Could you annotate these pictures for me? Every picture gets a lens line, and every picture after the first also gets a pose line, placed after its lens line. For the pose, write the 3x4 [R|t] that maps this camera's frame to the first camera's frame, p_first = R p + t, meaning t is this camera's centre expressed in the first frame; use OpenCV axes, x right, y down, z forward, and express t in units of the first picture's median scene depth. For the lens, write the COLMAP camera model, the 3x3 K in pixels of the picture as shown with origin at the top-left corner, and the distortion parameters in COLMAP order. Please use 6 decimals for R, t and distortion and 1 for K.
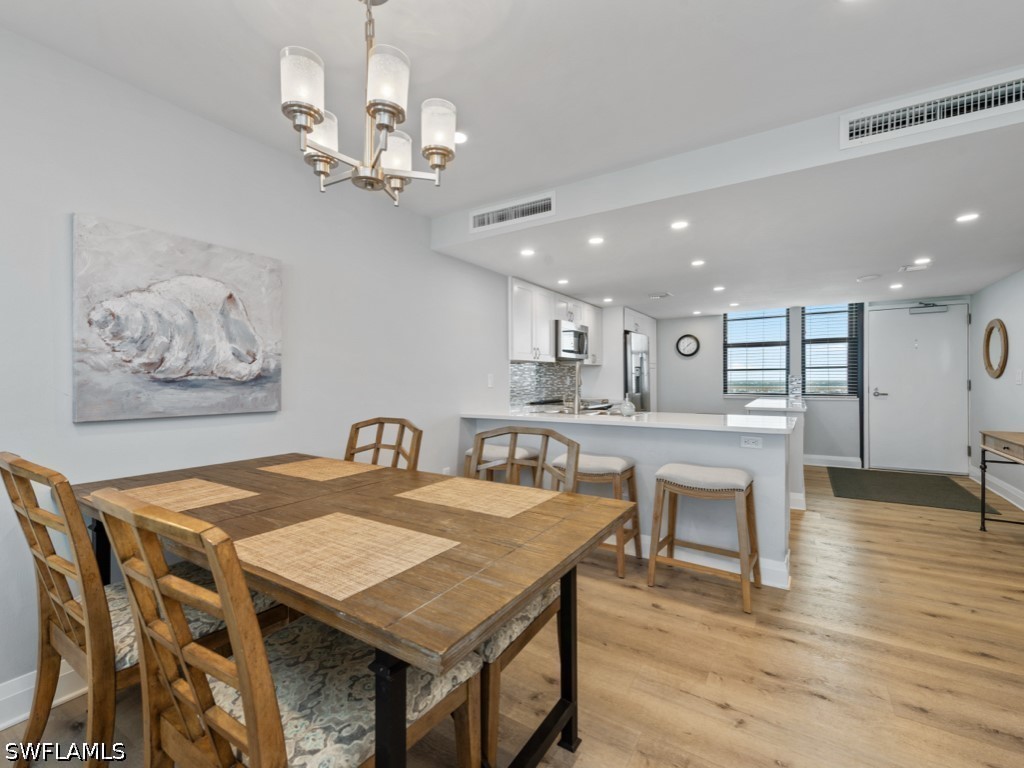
lens RADIAL K [[450.4, 0, 522.0], [0, 450.4, 379.6], [0, 0, 1]] dist [0.003464, 0.000216]
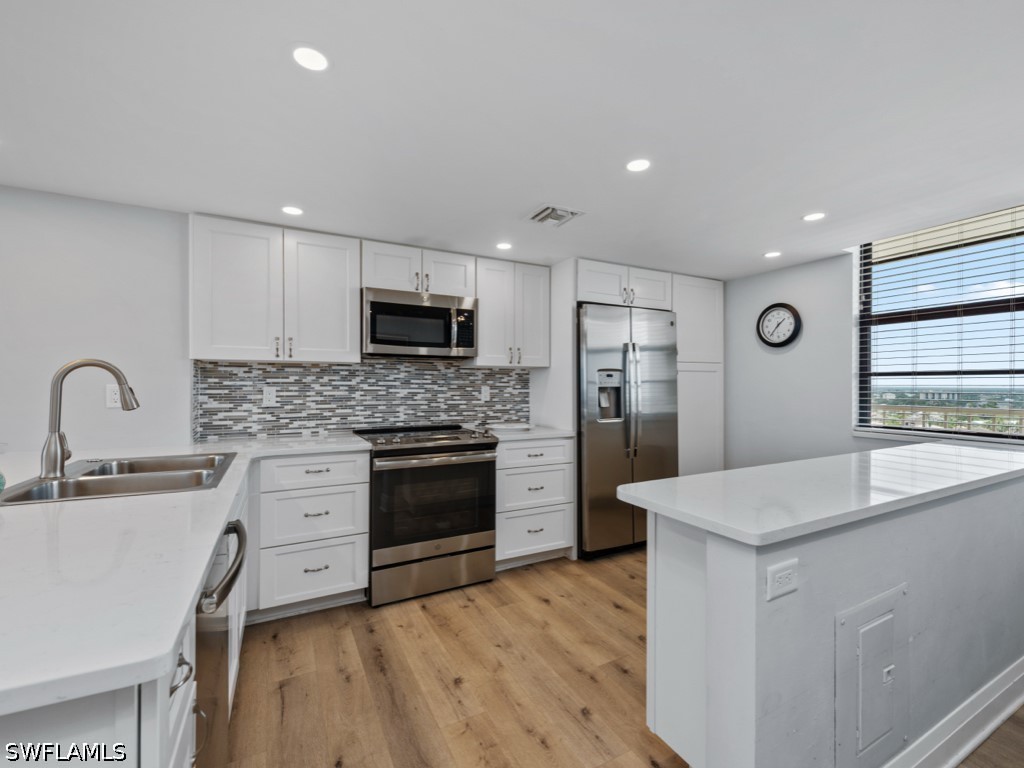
lens RADIAL K [[457.5, 0, 513.5], [0, 457.5, 380.8], [0, 0, 1]] dist [-0.001657, -0.000756]
pose [[0.870597, 0.001240, -0.491995, 0.371003], [-0.003573, 0.999986, -0.003801, -0.011320], [0.491984, 0.005067, 0.870590, 0.426959]]
